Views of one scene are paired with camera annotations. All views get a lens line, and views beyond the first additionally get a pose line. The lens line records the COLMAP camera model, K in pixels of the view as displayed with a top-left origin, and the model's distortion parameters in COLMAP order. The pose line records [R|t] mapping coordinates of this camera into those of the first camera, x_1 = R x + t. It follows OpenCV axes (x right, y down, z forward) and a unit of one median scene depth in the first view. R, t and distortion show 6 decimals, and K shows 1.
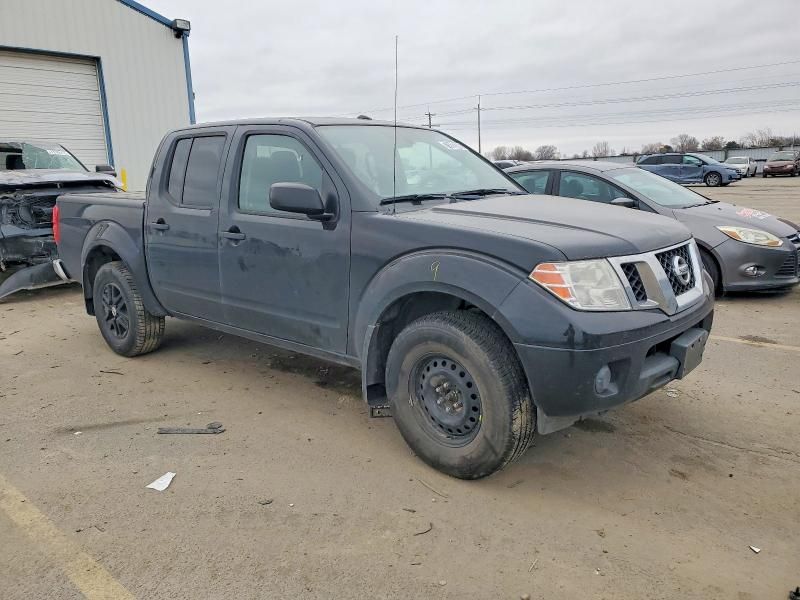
lens RADIAL K [[622.5, 0, 400.0], [0, 622.5, 300.0], [0, 0, 1]] dist [0.001247, -0.000577]
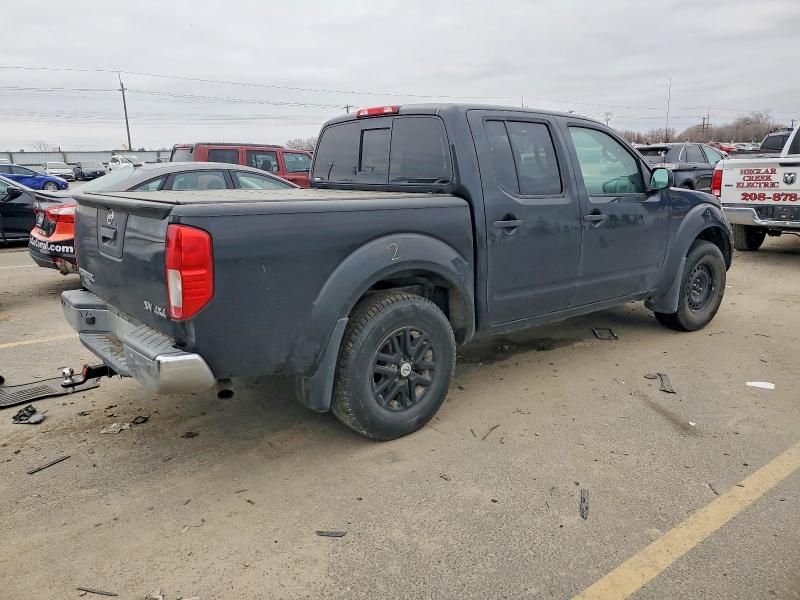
lens RADIAL K [[622.5, 0, 400.0], [0, 622.5, 300.0], [0, 0, 1]] dist [0.001247, -0.000577]
pose [[0.178766, -0.196646, 0.964040, -1.286063], [0.202258, 0.966242, 0.159589, -0.189039], [-0.962878, 0.166456, 0.212505, 1.031115]]
